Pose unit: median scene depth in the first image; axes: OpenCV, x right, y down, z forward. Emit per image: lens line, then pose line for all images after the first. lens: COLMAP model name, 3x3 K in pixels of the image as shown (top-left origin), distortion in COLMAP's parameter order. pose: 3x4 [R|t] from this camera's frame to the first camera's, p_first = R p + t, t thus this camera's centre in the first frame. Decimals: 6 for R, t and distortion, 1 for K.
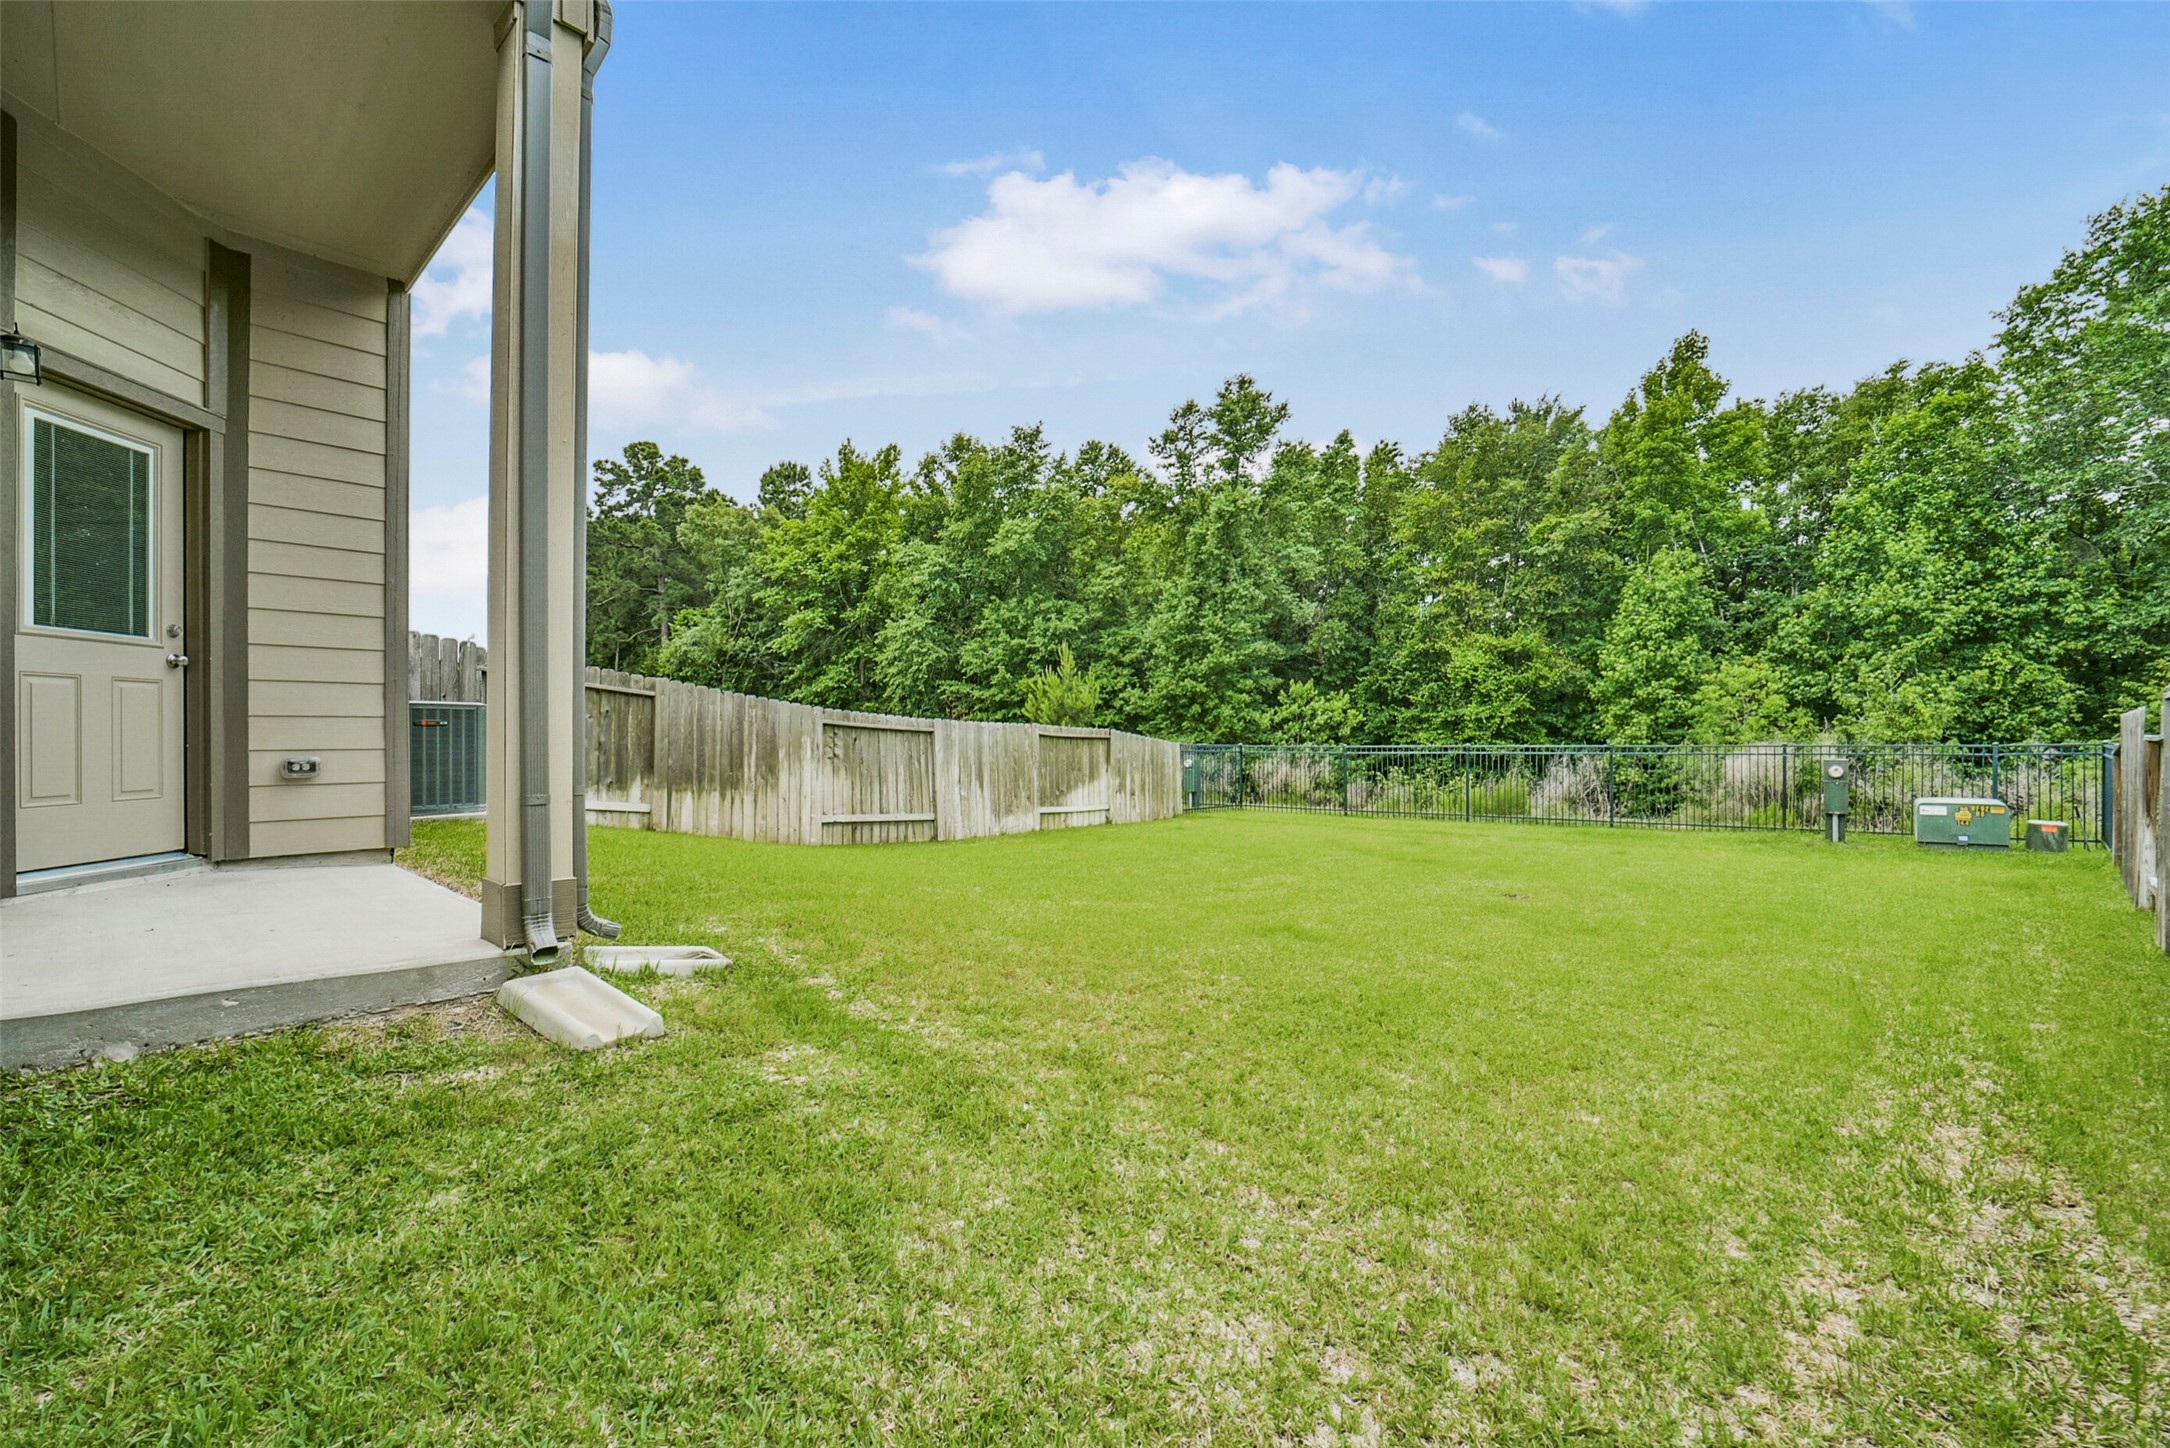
lens RADIAL K [[851.2, 0, 1086.4], [0, 851.2, 736.0], [0, 0, 1]] dist [-0.027424, 0.010497]
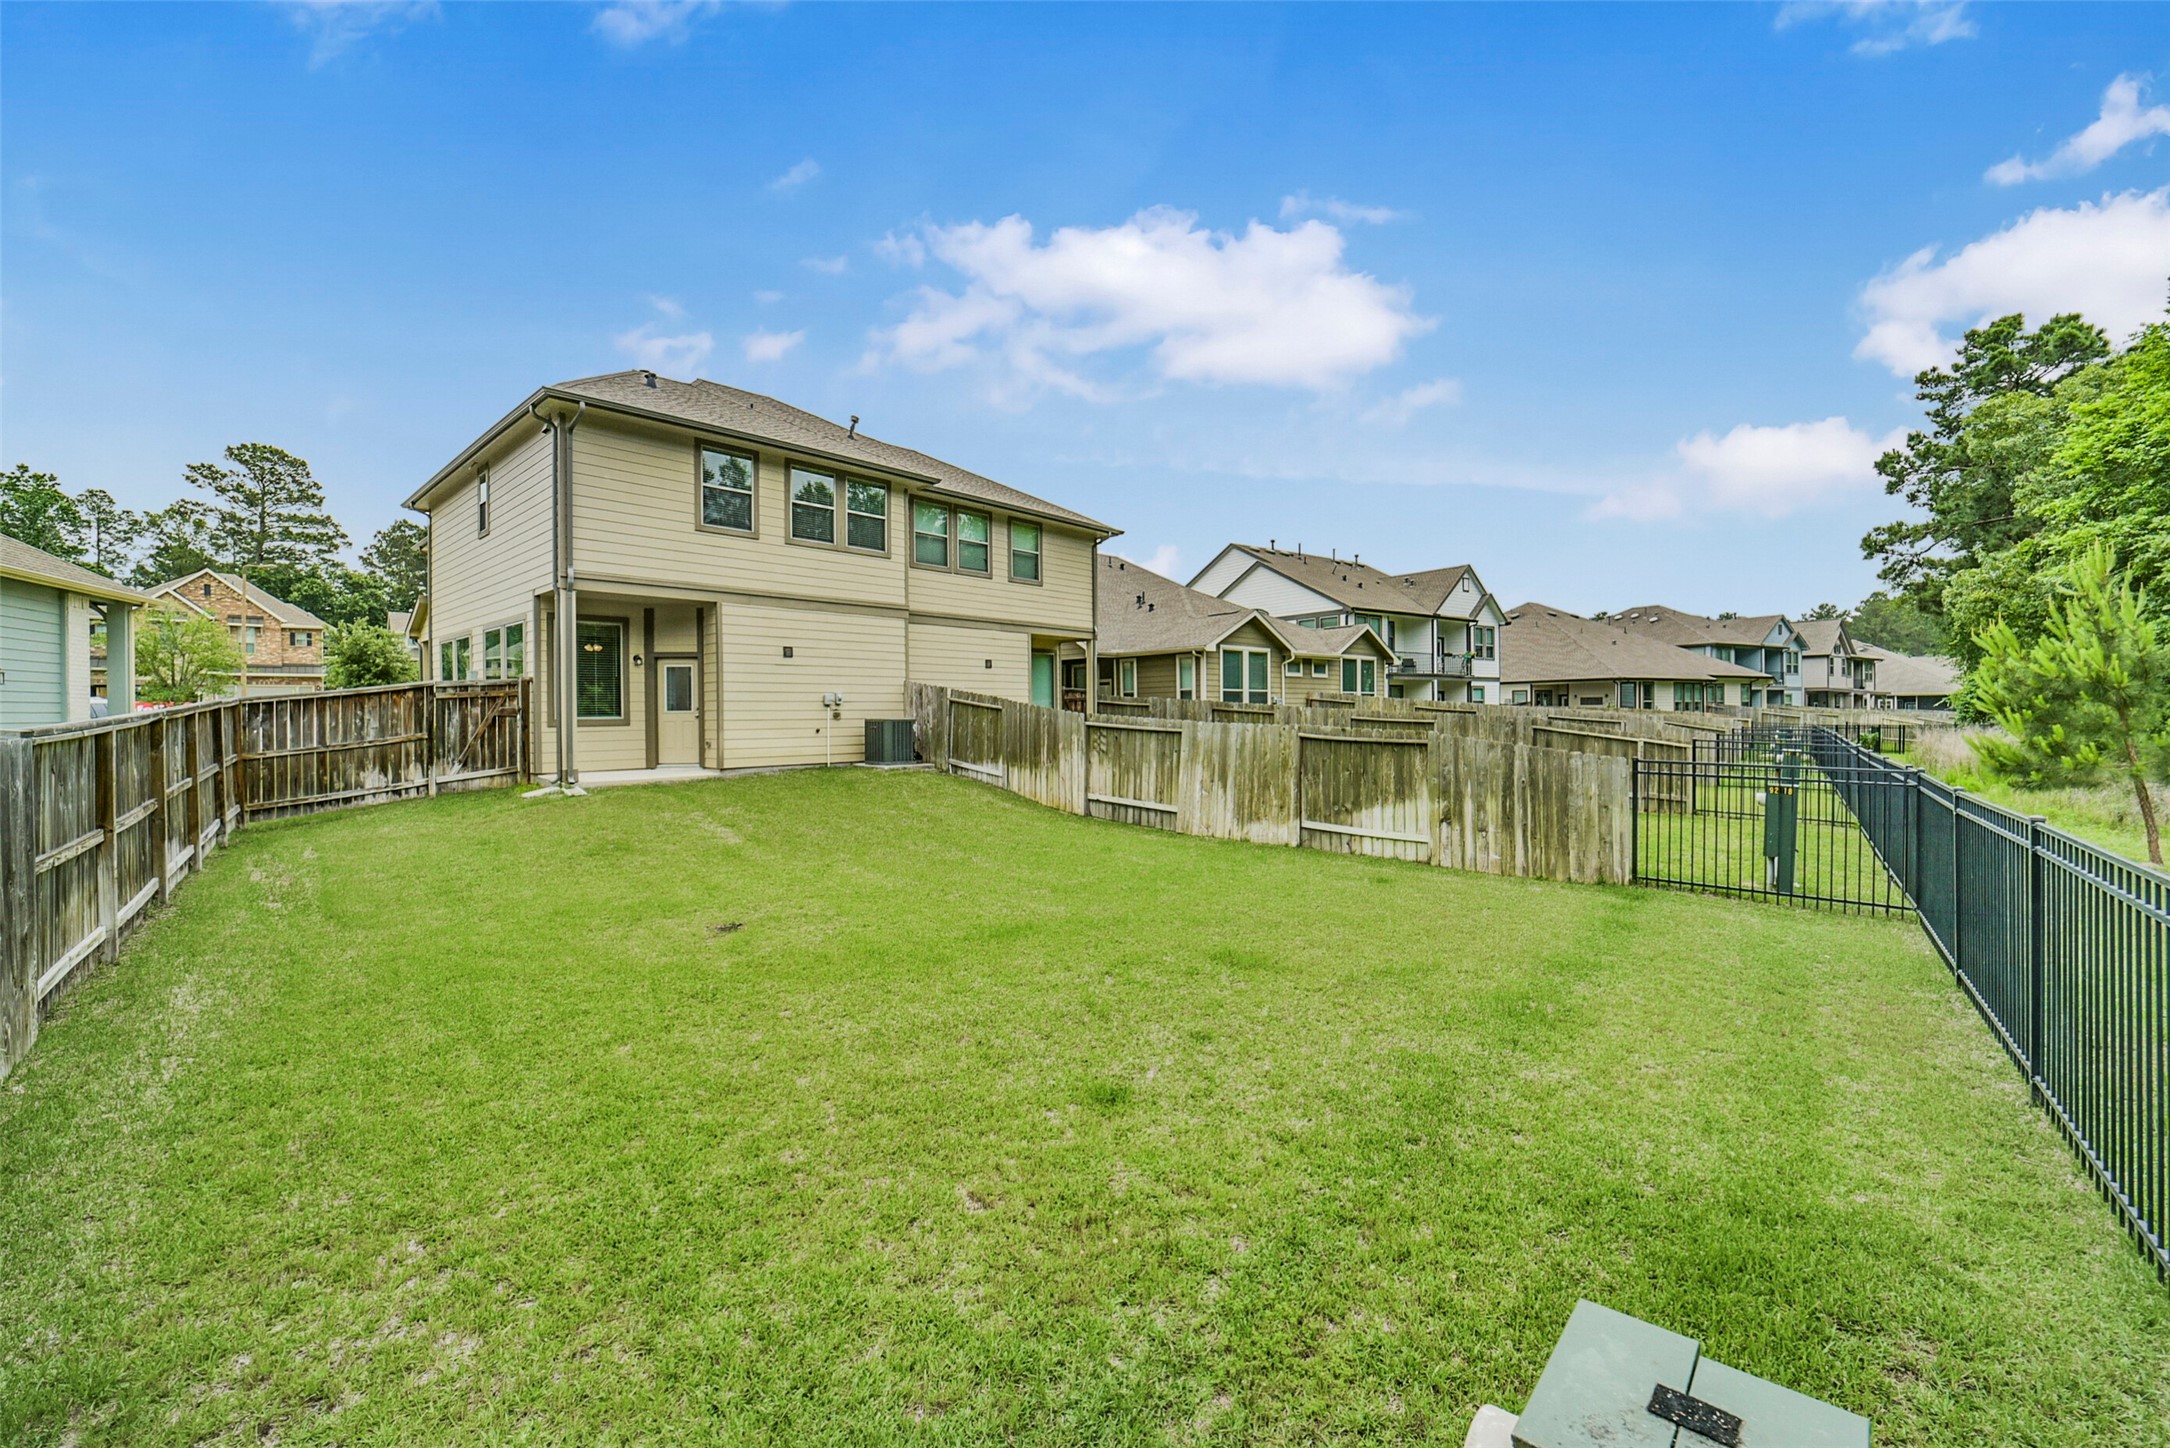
lens RADIAL K [[851.2, 0, 1086.4], [0, 851.2, 736.0], [0, 0, 1]] dist [-0.027424, 0.010497]
pose [[0.000431, 0.023273, -0.999729, 0.934857], [0.000365, 0.999729, 0.023273, -0.026598], [1.000000, -0.000375, 0.000423, 0.900950]]
